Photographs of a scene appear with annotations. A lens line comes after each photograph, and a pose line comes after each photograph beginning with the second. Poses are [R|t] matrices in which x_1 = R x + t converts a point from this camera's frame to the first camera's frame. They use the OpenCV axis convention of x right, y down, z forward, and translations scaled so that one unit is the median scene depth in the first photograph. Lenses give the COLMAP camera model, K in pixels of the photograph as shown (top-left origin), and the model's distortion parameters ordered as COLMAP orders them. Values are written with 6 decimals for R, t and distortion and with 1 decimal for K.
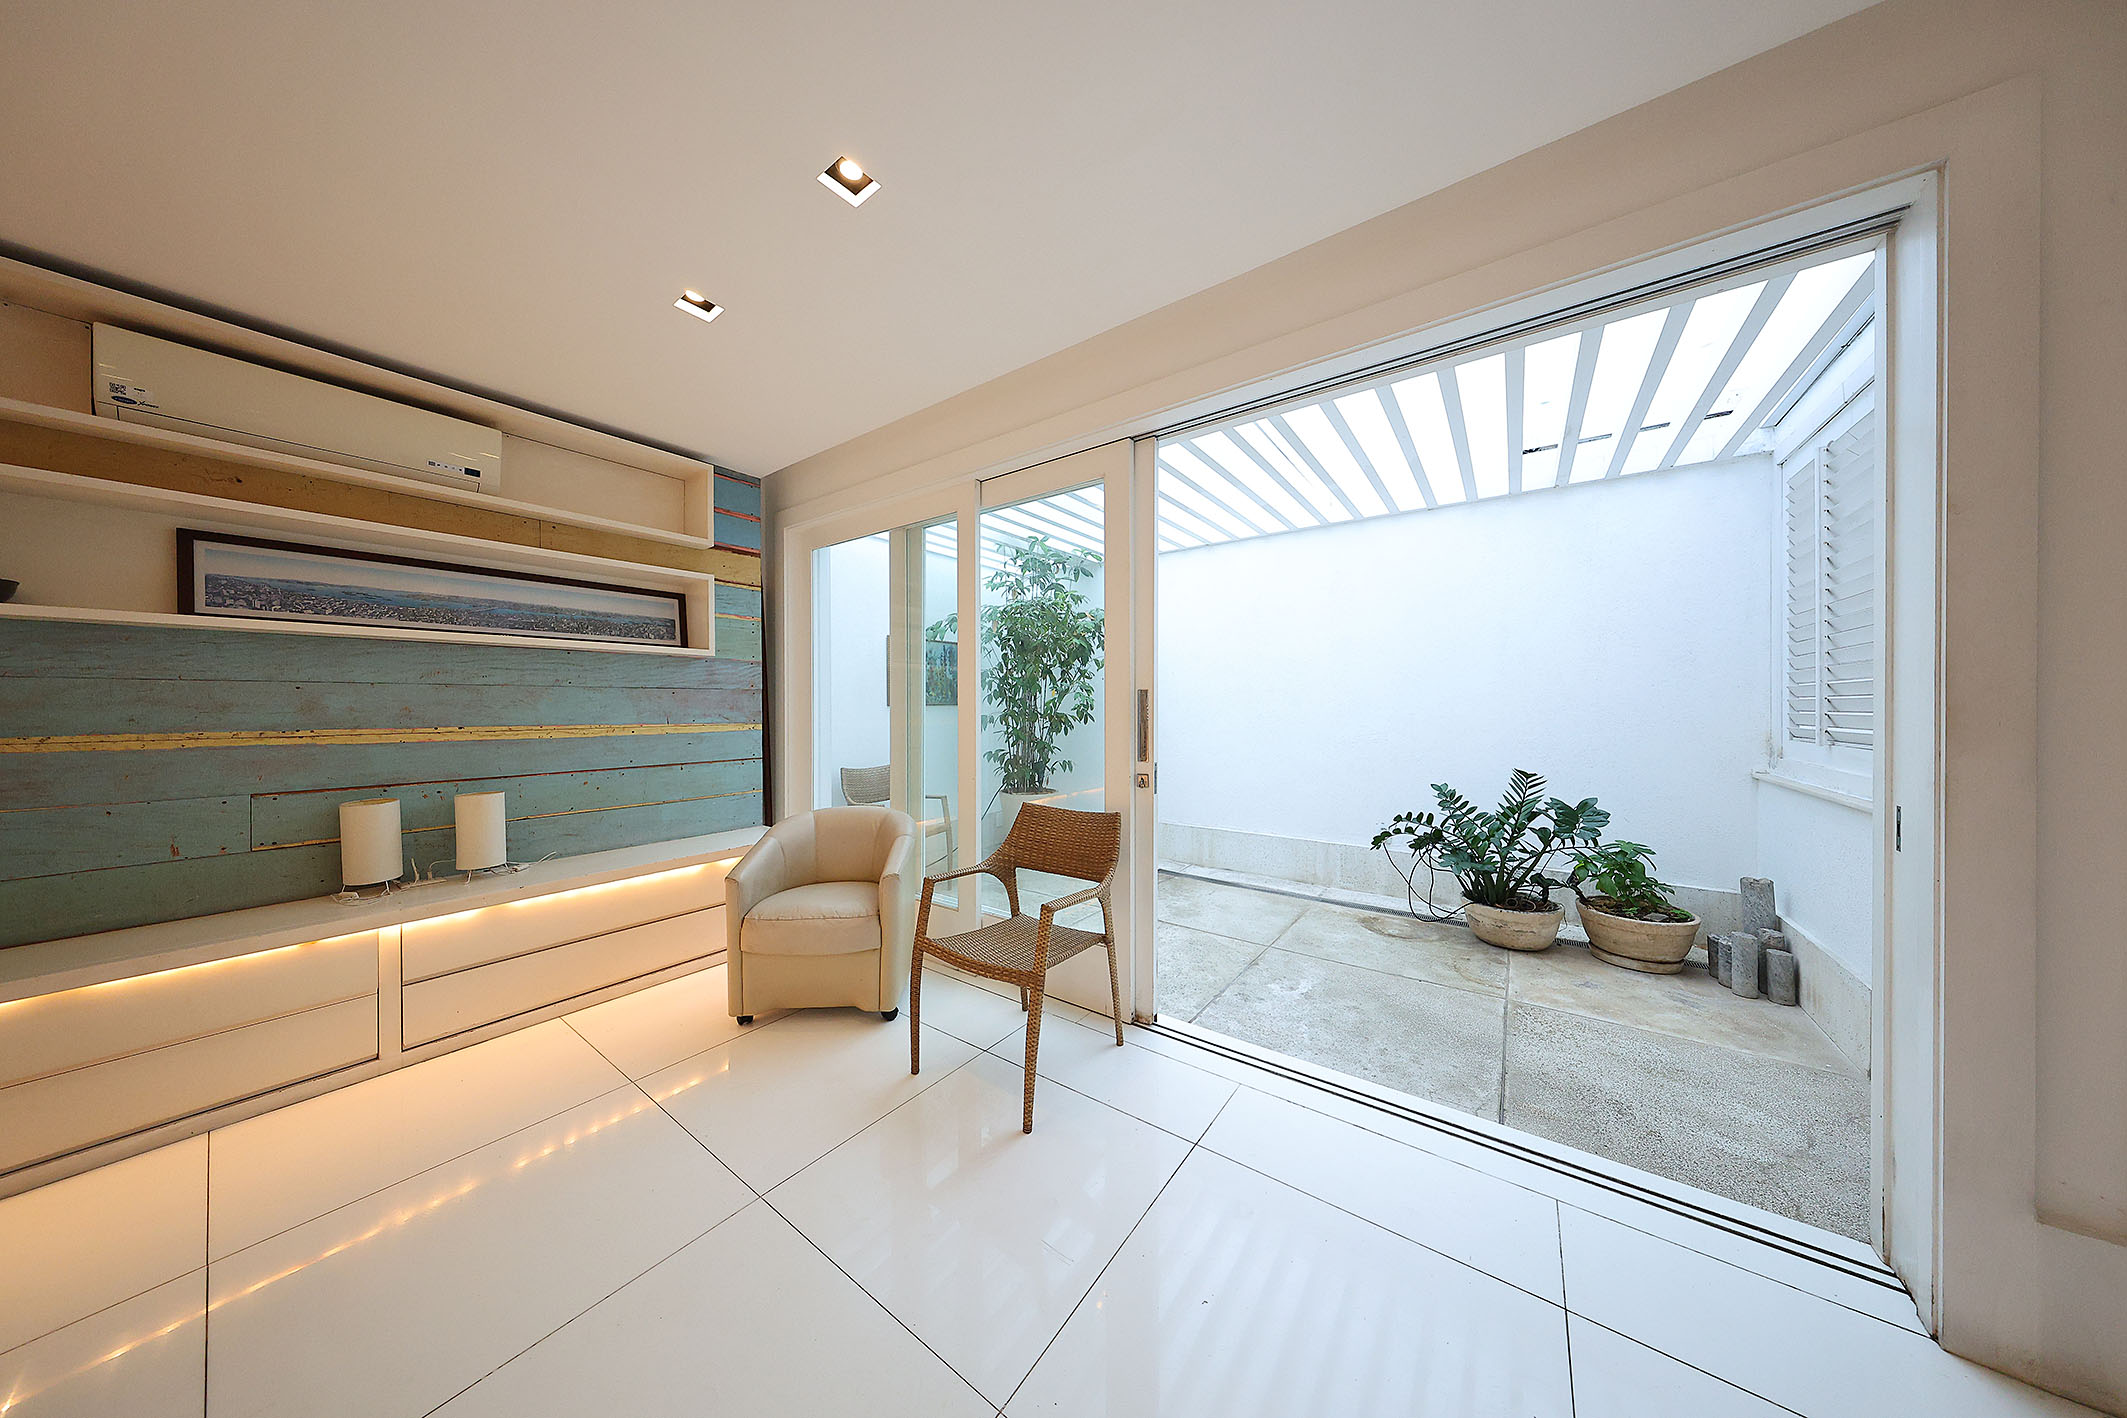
lens RADIAL K [[618.5, 0, 1068.2], [0, 618.5, 705.3], [0, 0, 1]] dist [0.000845, -0.000163]
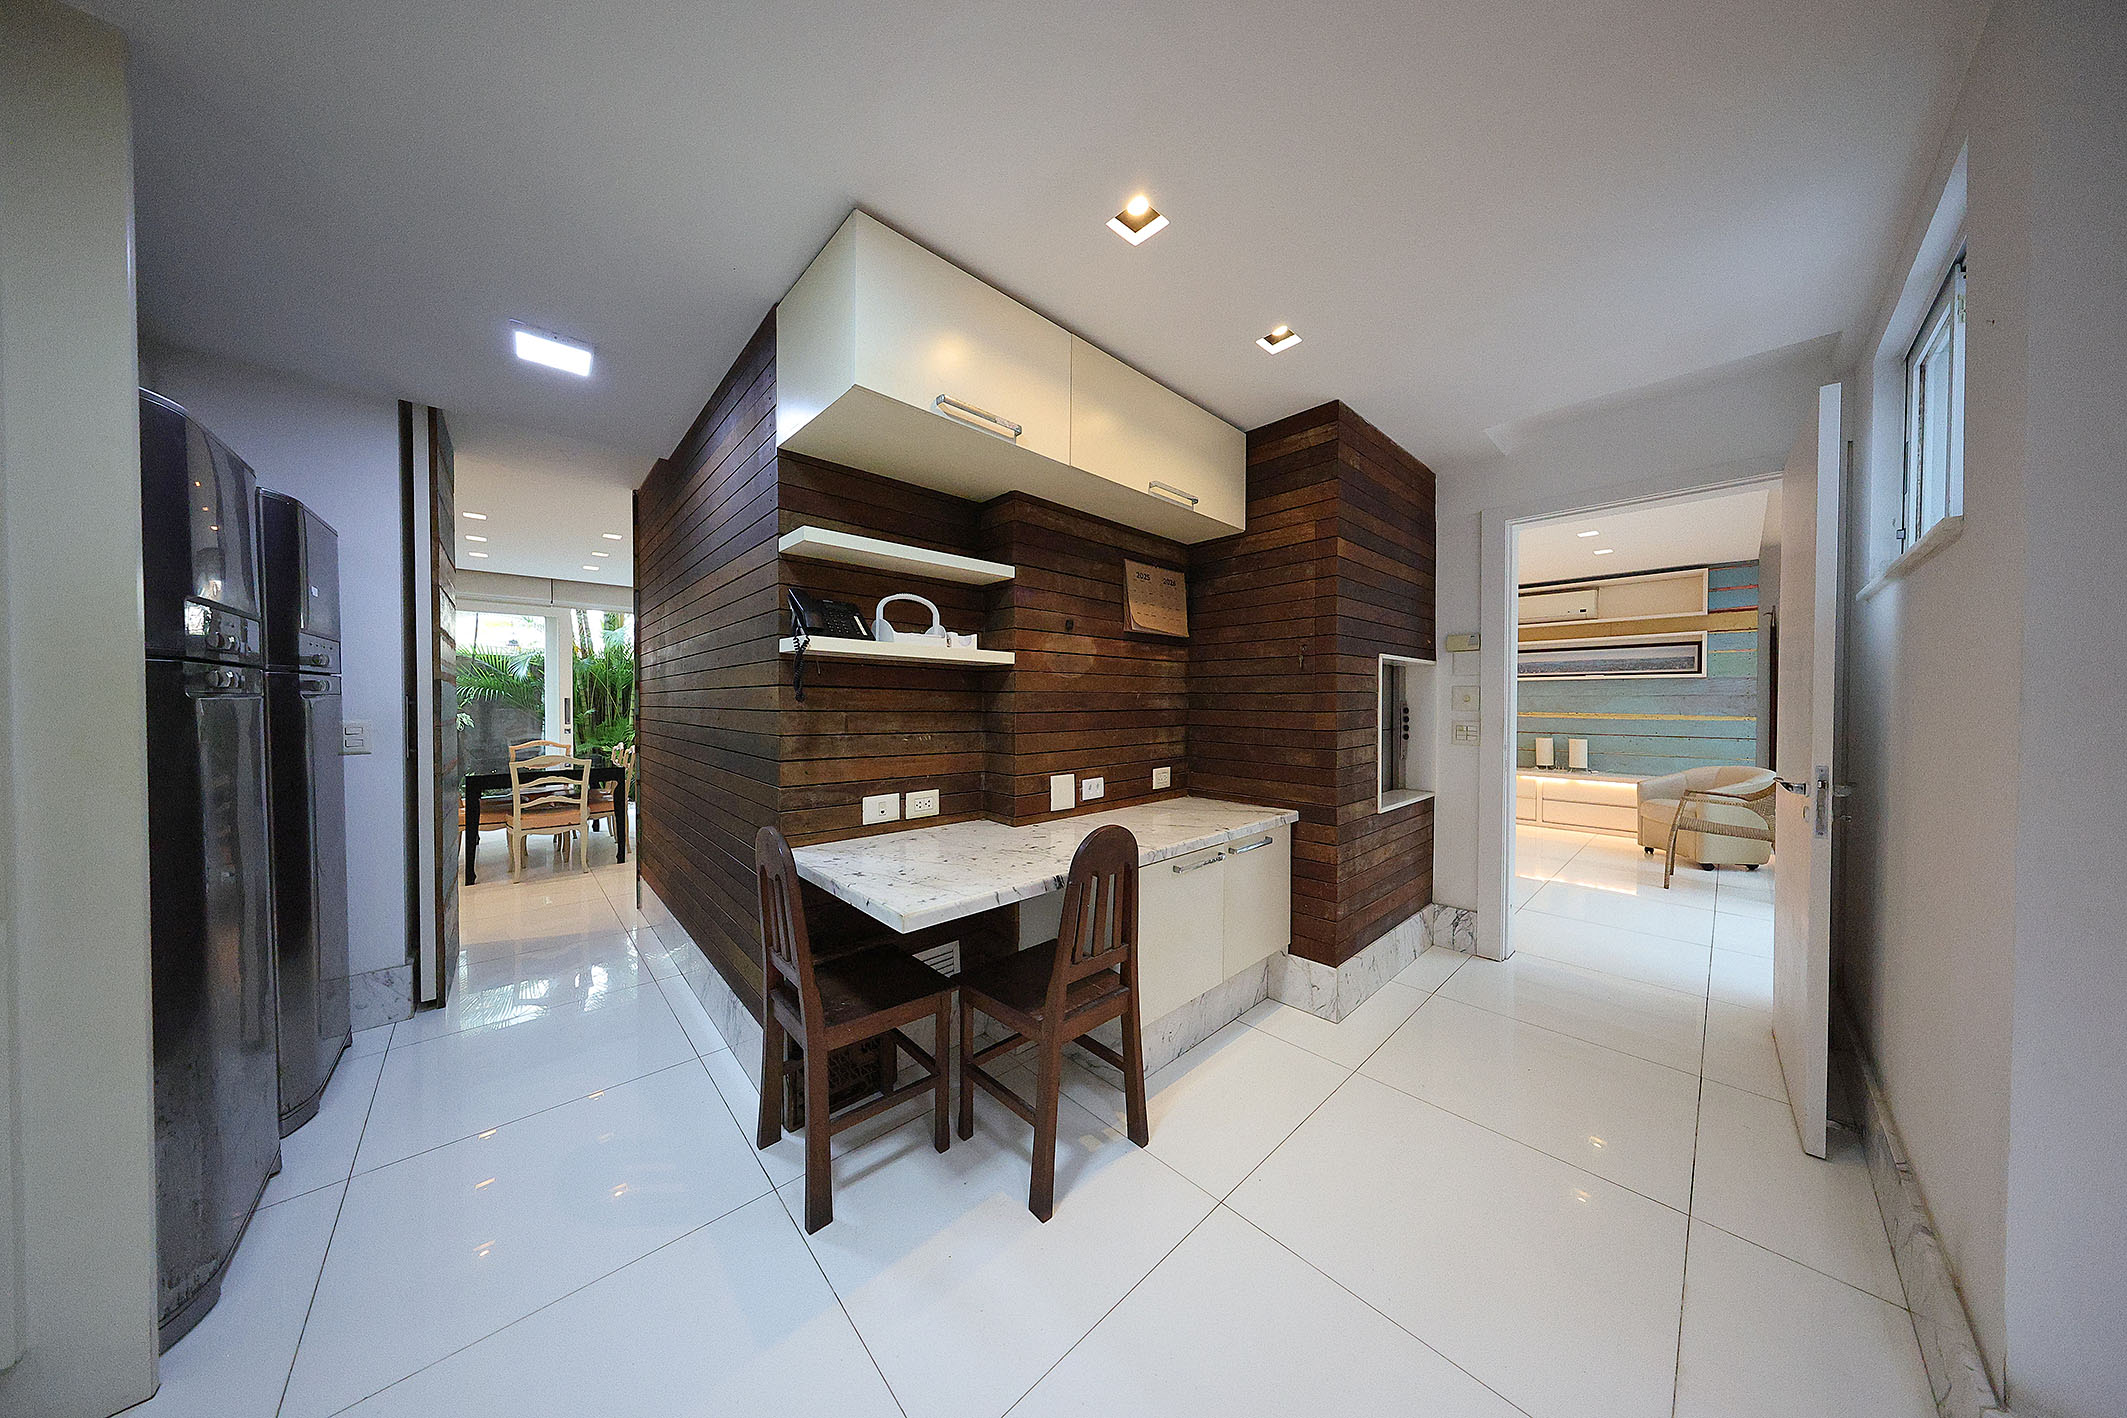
lens RADIAL K [[618.5, 0, 1053.4], [0, 618.5, 709.6], [0, 0, 1]] dist [0.000845, -0.000163]
pose [[-0.183102, 0.004874, -0.983082, 1.535552], [-0.013663, 0.999879, 0.007502, 0.026420], [0.982999, 0.014805, -0.183013, -0.515994]]
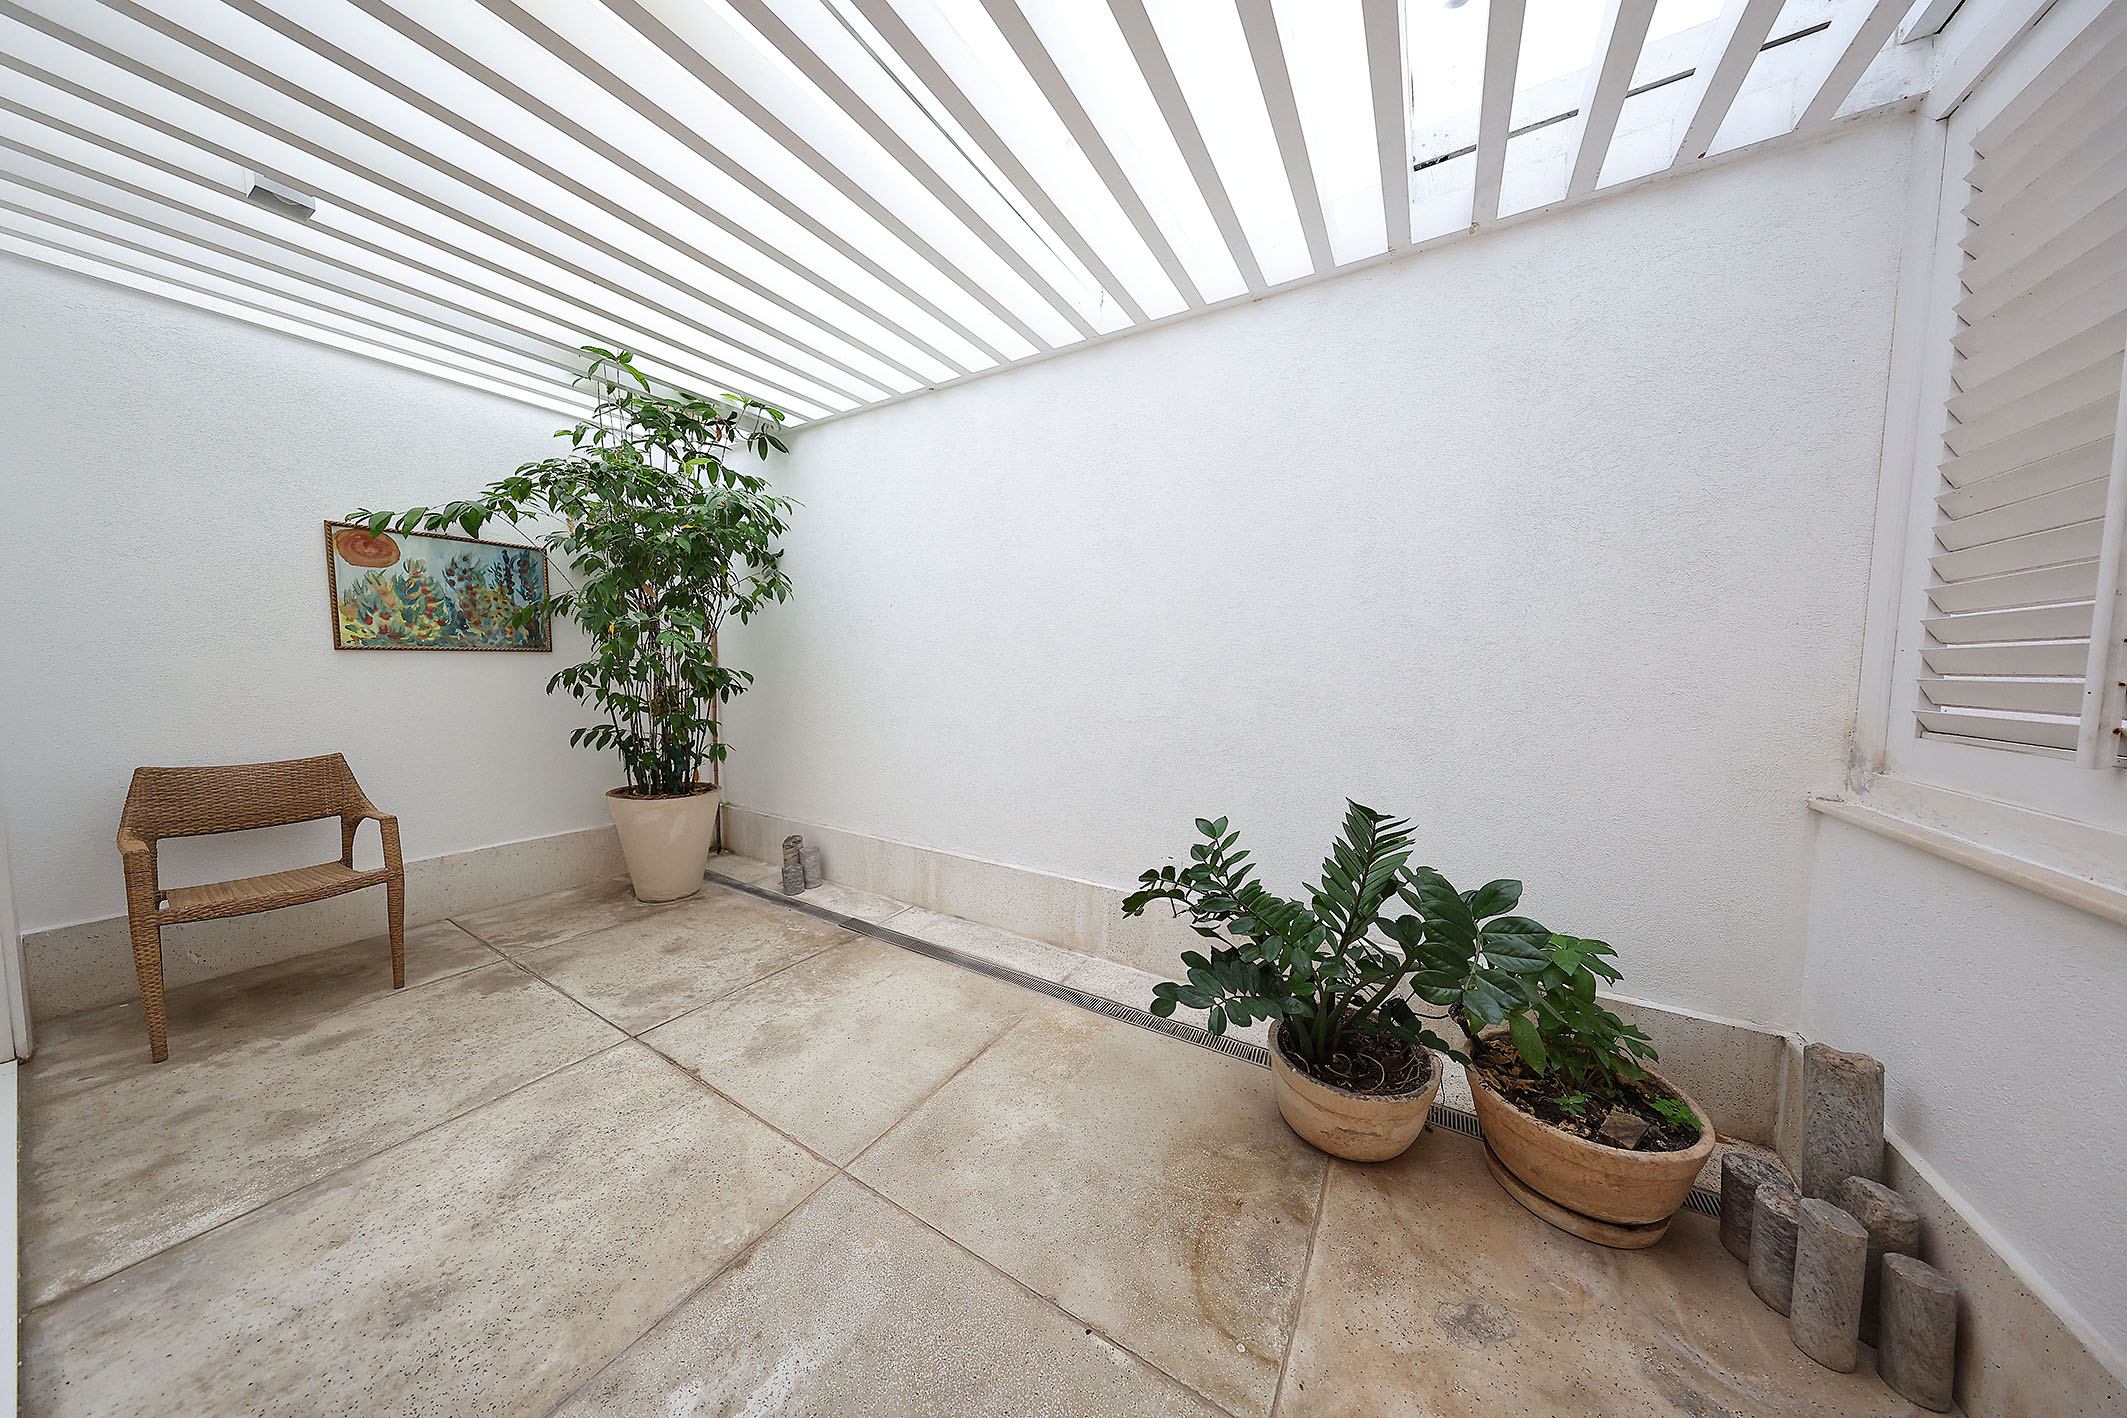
lens RADIAL K [[618.5, 0, 1069.6], [0, 618.5, 700.3], [0, 0, 1]] dist [0.000845, -0.000163]
pose [[0.995856, 0.006519, 0.090707, 0.475041], [-0.012092, 0.998063, 0.061021, 0.007065], [-0.090134, -0.061865, 0.994006, 0.572608]]
